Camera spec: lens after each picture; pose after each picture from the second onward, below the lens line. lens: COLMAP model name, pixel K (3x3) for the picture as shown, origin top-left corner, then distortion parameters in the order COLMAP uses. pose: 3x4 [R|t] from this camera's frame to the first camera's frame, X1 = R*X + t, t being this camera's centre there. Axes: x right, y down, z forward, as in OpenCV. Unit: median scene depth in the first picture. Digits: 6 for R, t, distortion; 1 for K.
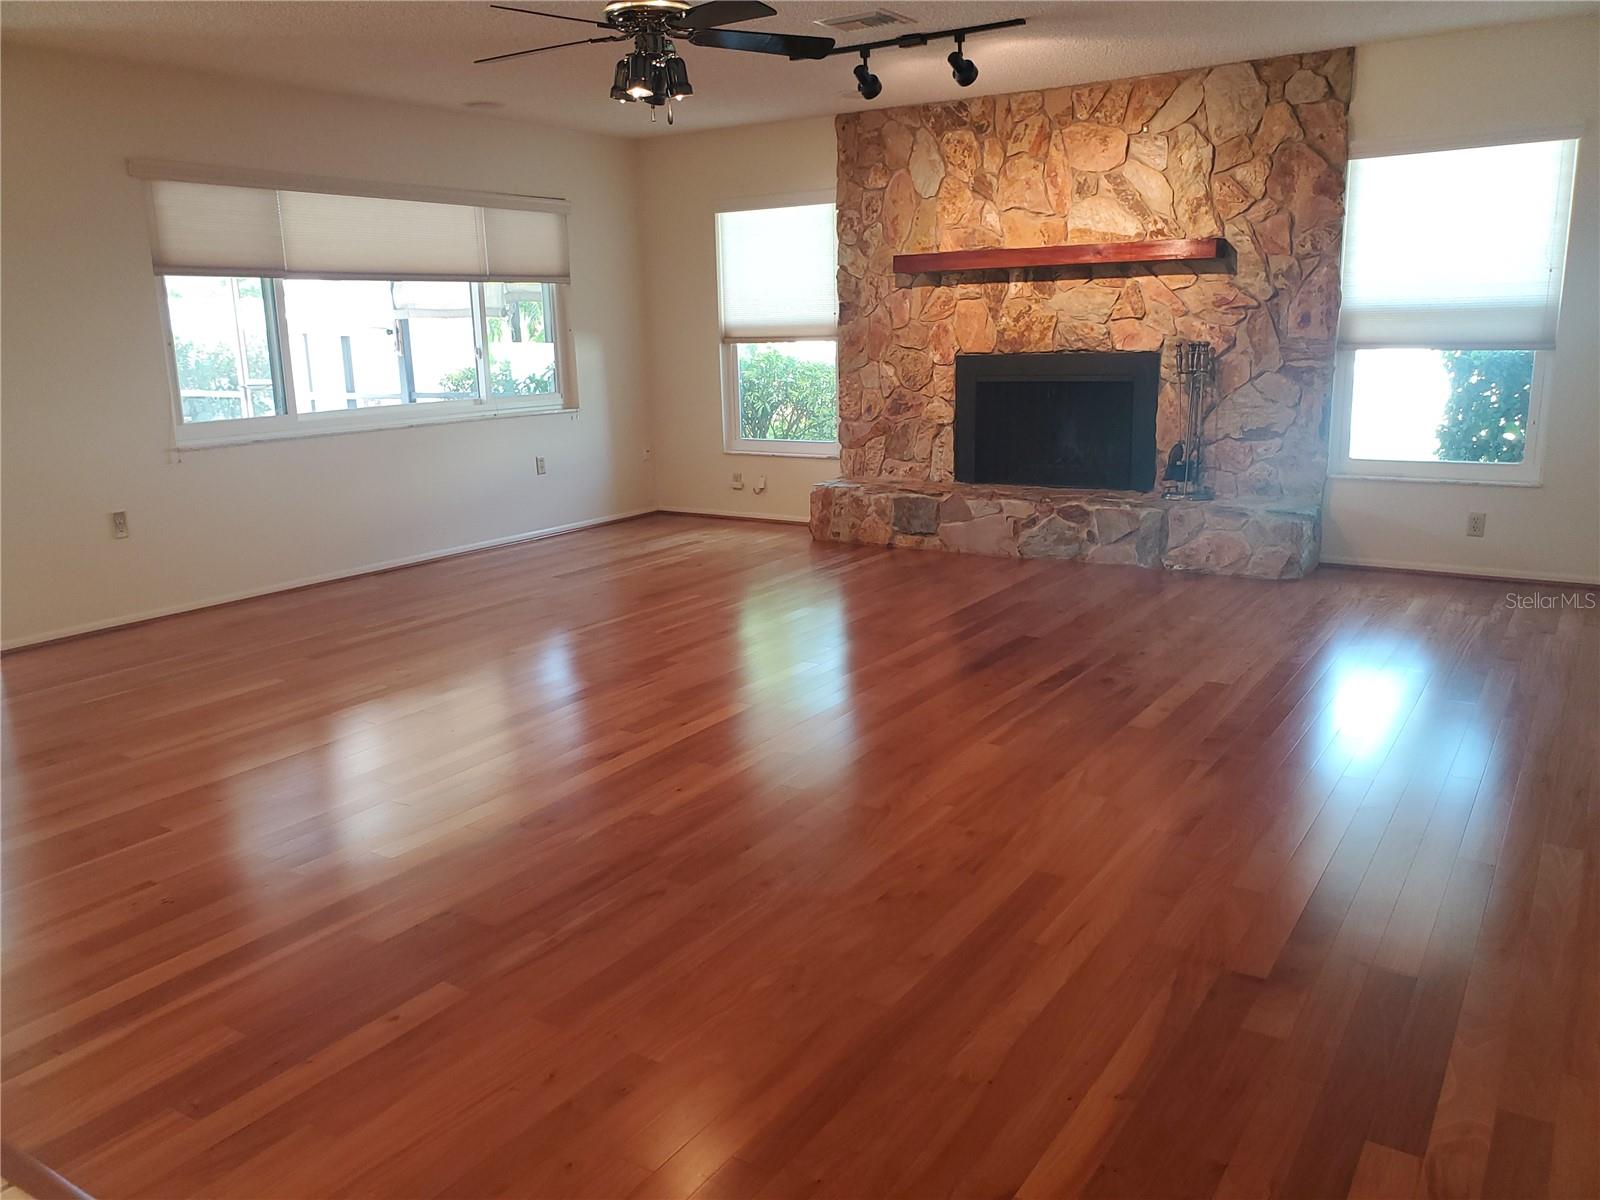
lens RADIAL K [[1254.5, 0, 800.0], [0, 1254.5, 600.0], [0, 0, 1]] dist [0.082489, -0.217780]
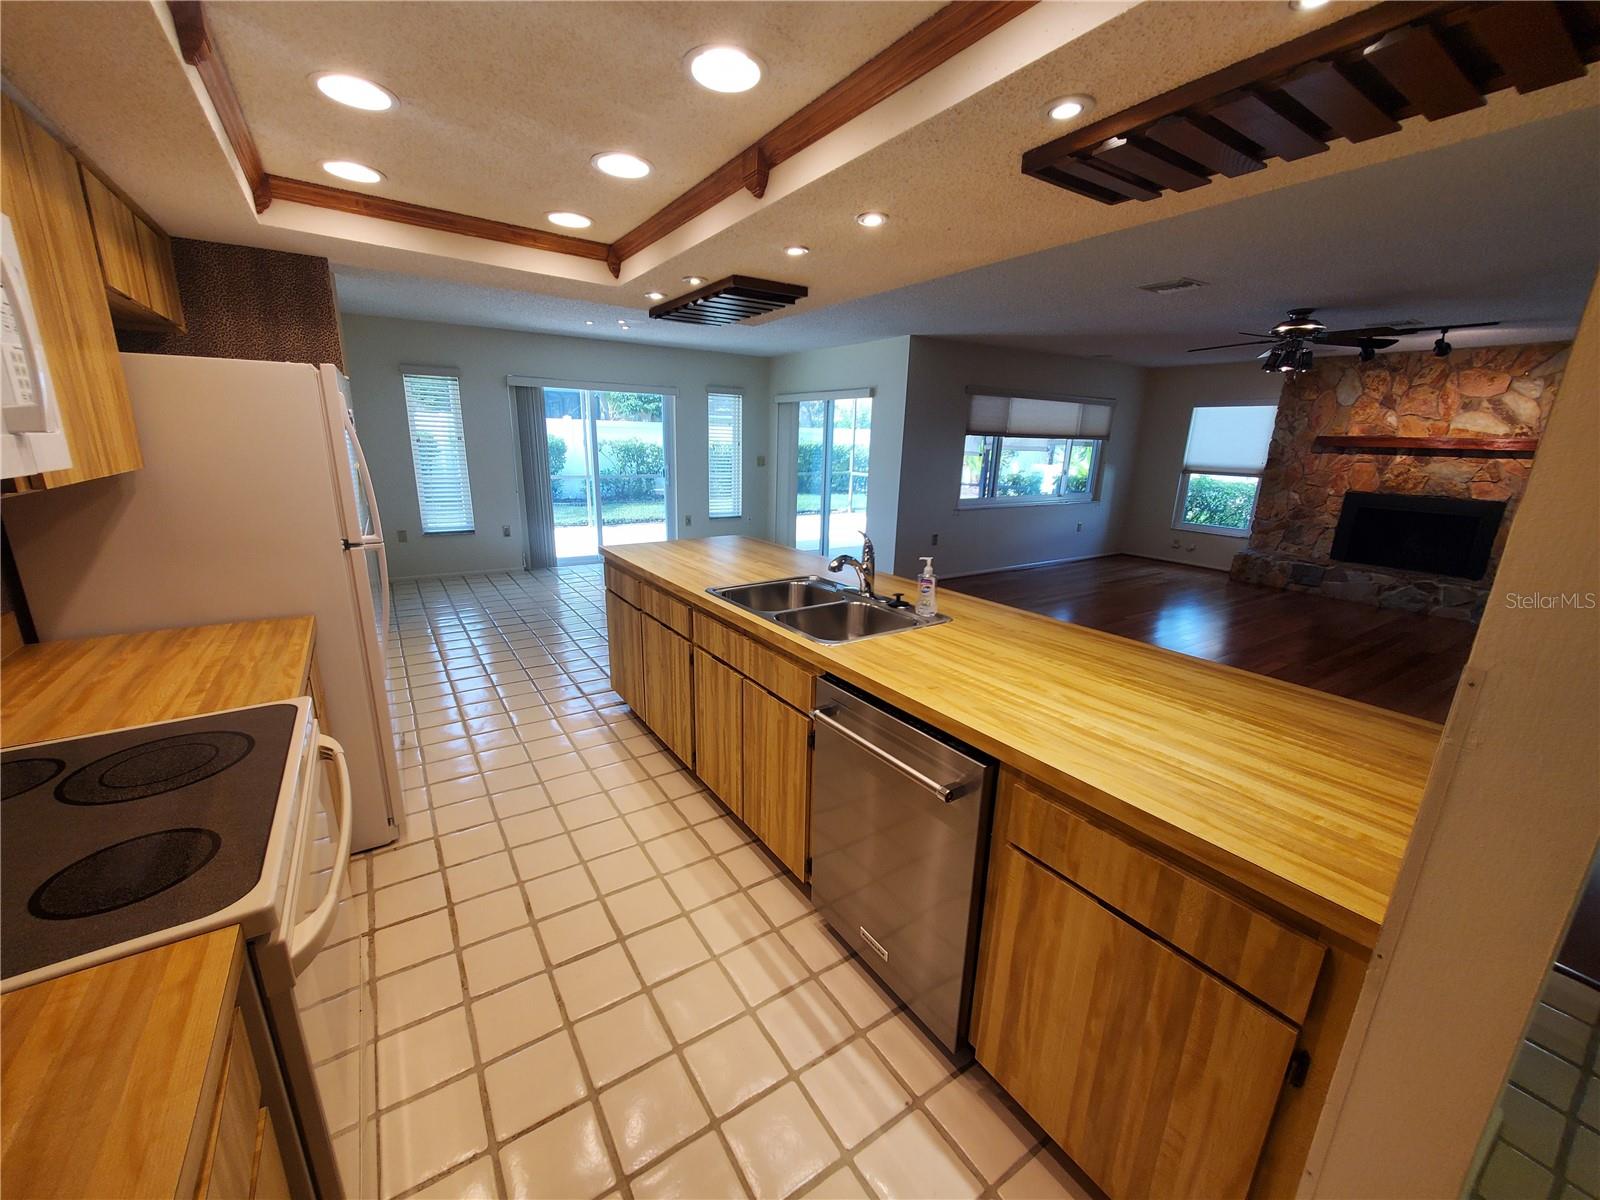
lens RADIAL K [[627.7, 0, 792.9], [0, 627.7, 606.6], [0, 0, 1]] dist [0.003481, -0.002176]
pose [[0.920721, 0.147432, -0.361298, -0.272006], [-0.128472, 0.988790, 0.076093, 0.007041], [0.368466, -0.023644, 0.929340, -0.166241]]
